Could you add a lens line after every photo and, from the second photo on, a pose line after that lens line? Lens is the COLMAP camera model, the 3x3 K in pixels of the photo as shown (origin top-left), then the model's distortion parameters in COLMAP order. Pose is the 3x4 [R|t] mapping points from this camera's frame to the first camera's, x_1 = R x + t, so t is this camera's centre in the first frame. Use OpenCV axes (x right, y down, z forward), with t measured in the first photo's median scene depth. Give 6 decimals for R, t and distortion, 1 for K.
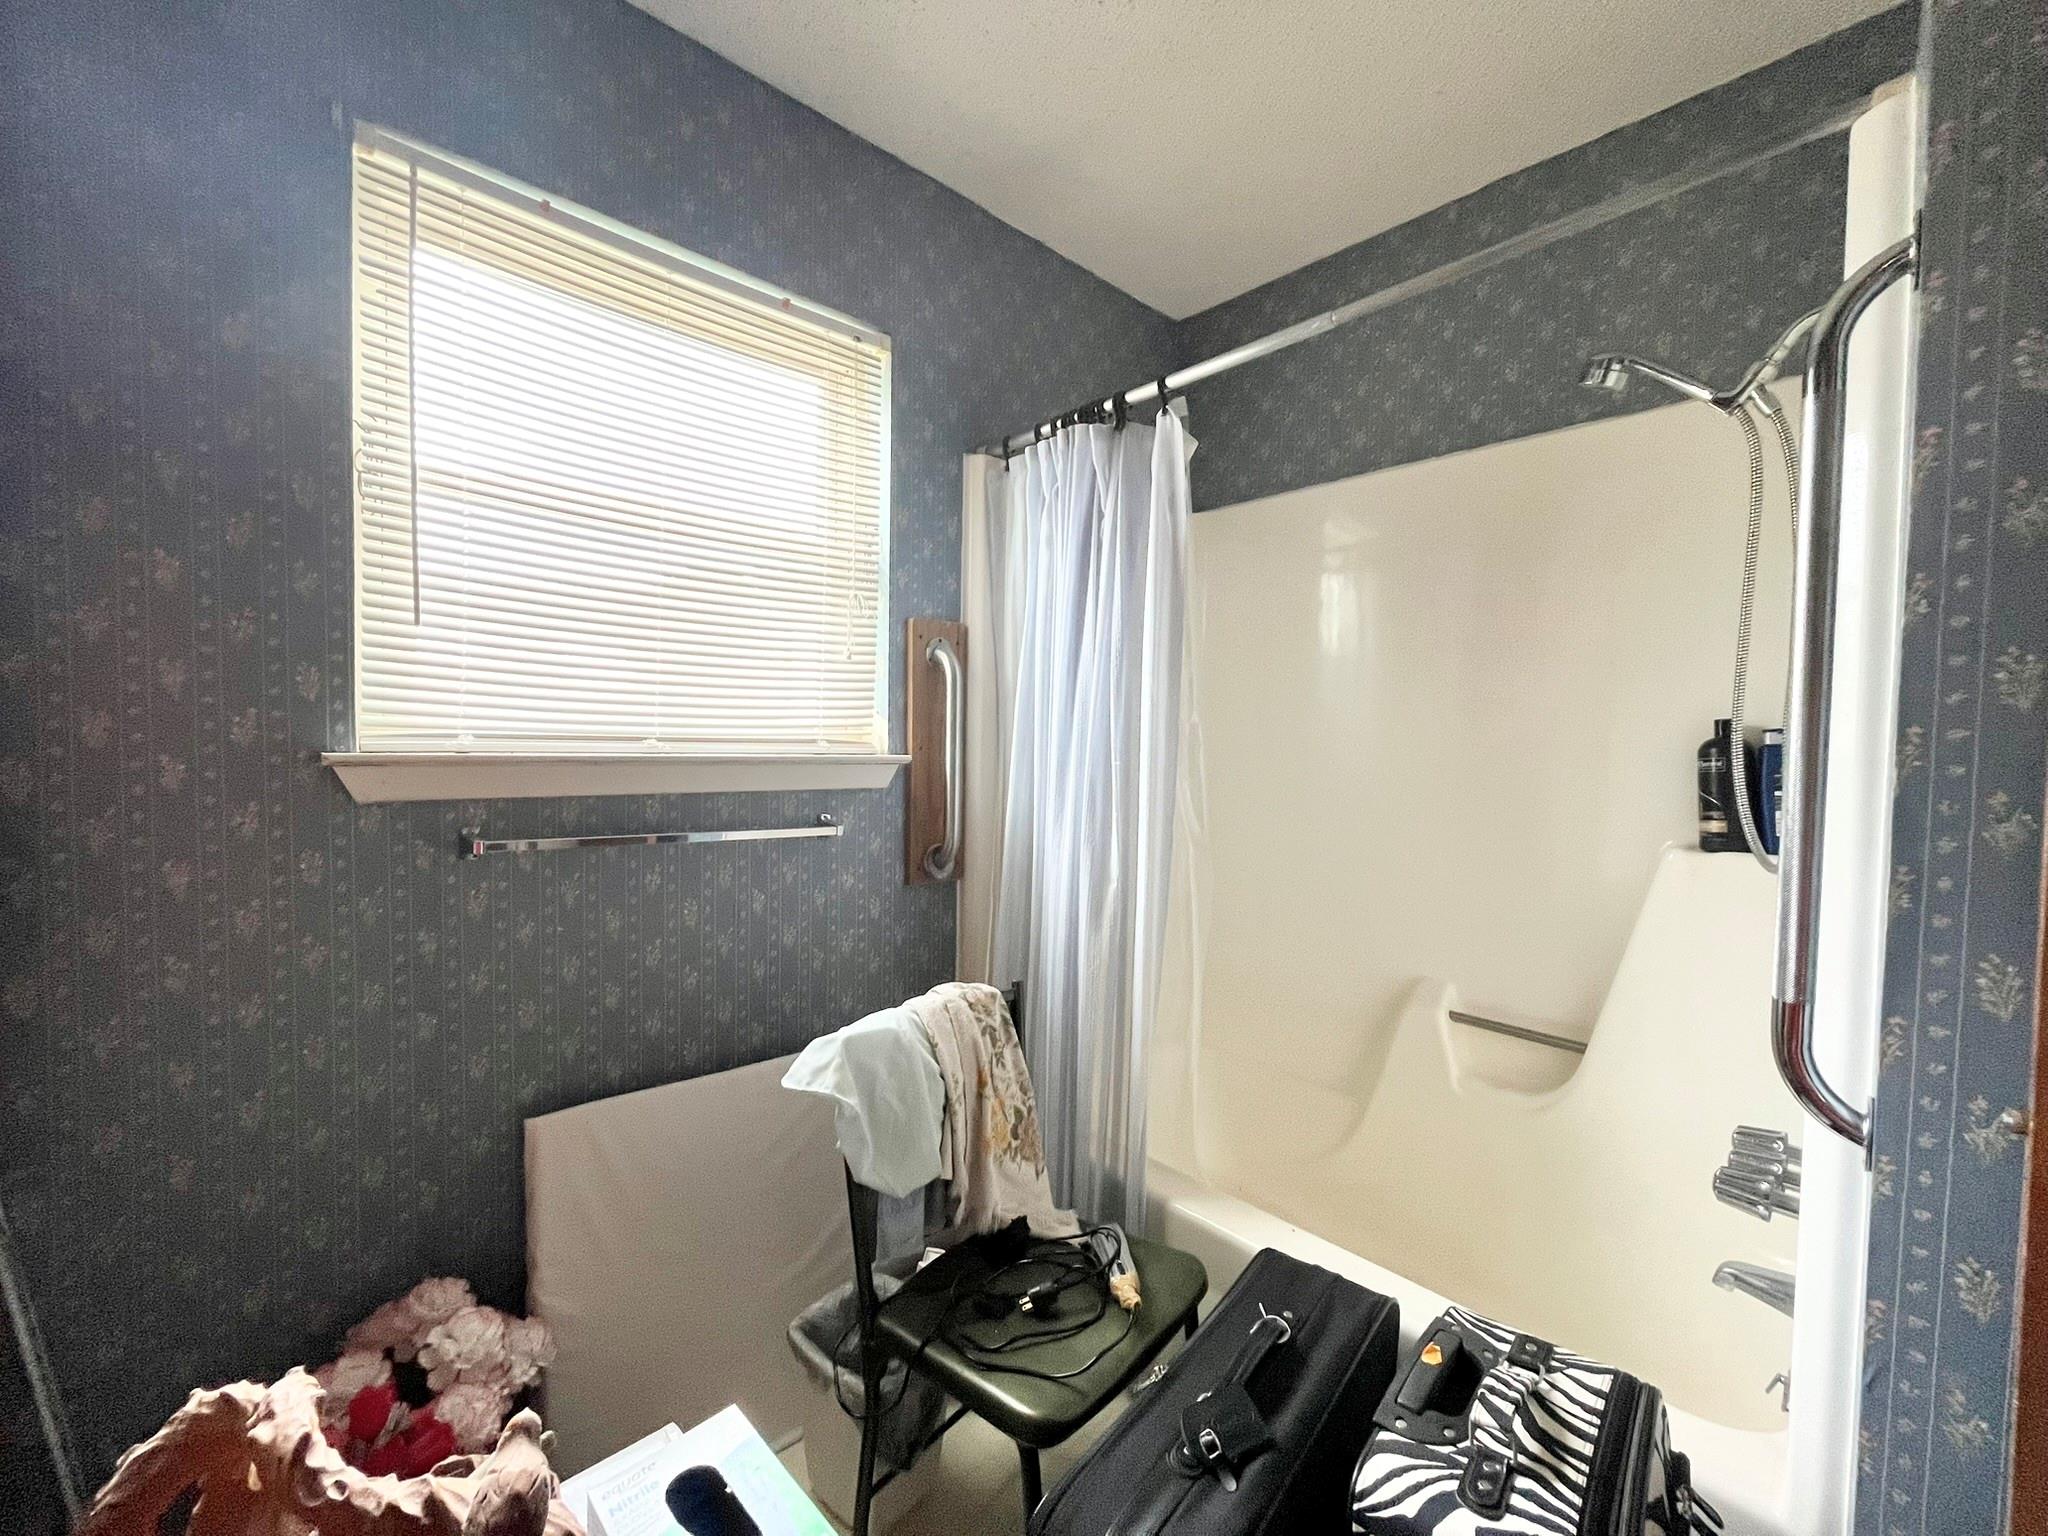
lens RADIAL K [[832.9, 0, 1024.0], [0, 832.9, 768.0], [0, 0, 1]] dist [0.001473, -0.000217]
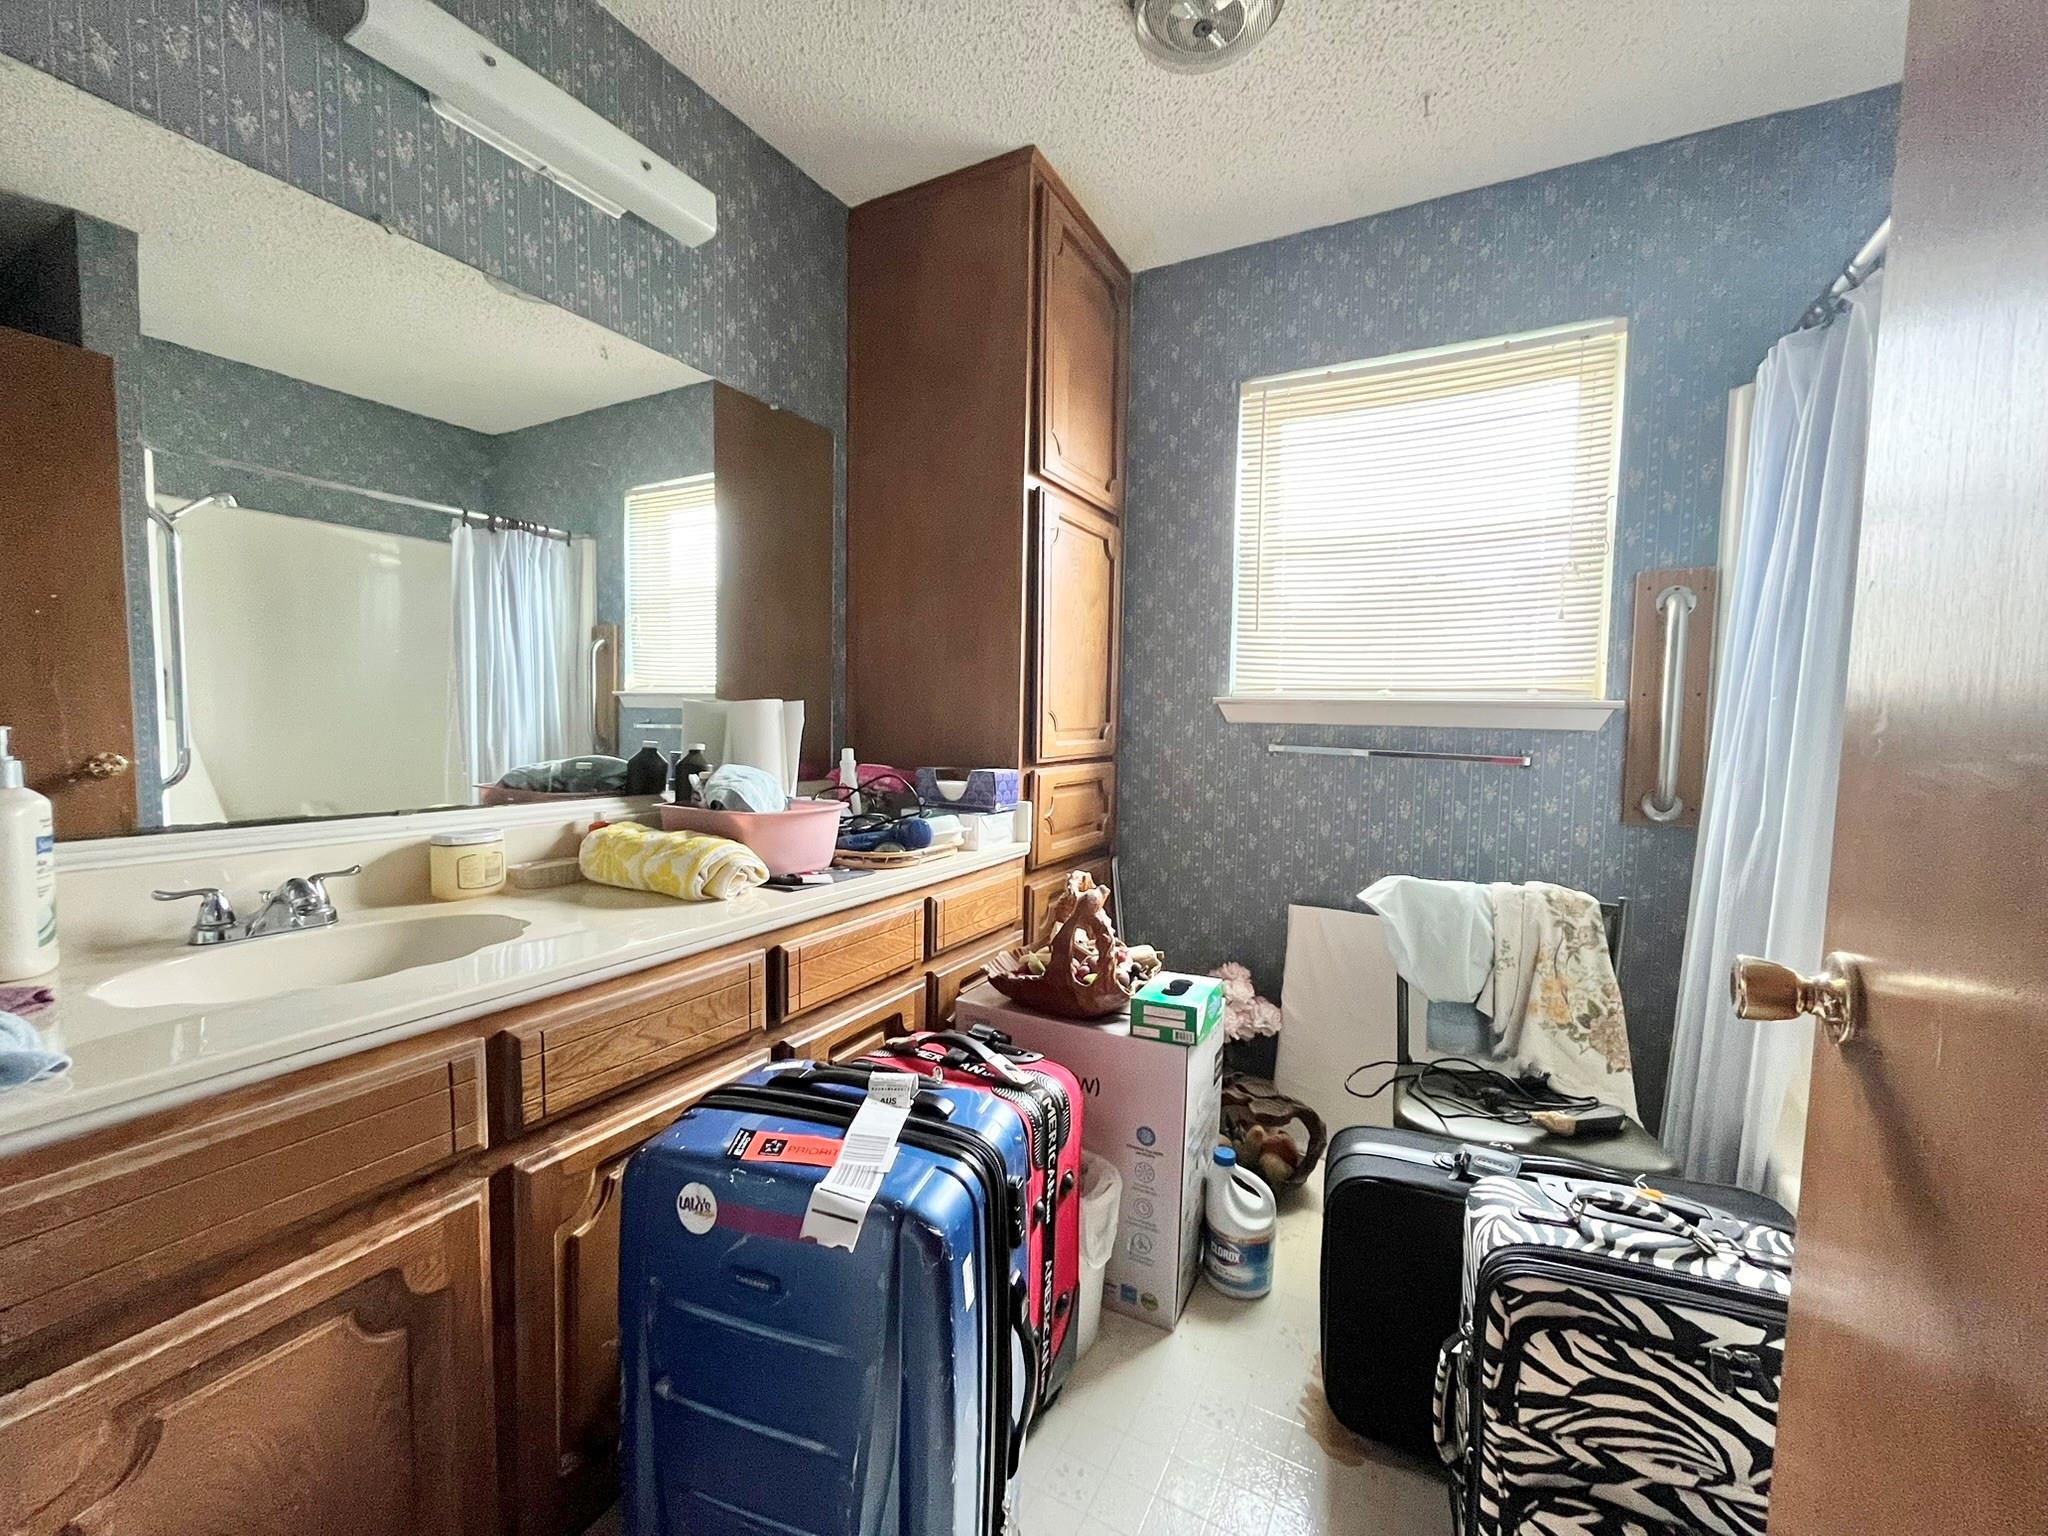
lens RADIAL K [[828.8, 0, 1024.0], [0, 828.8, 768.0], [0, 0, 1]] dist [-0.001064, -0.000155]
pose [[0.329886, 0.052868, -0.942539, 0.833028], [-0.041456, 0.998279, 0.041484, 0.079399], [0.943110, 0.025389, 0.331510, -0.119665]]
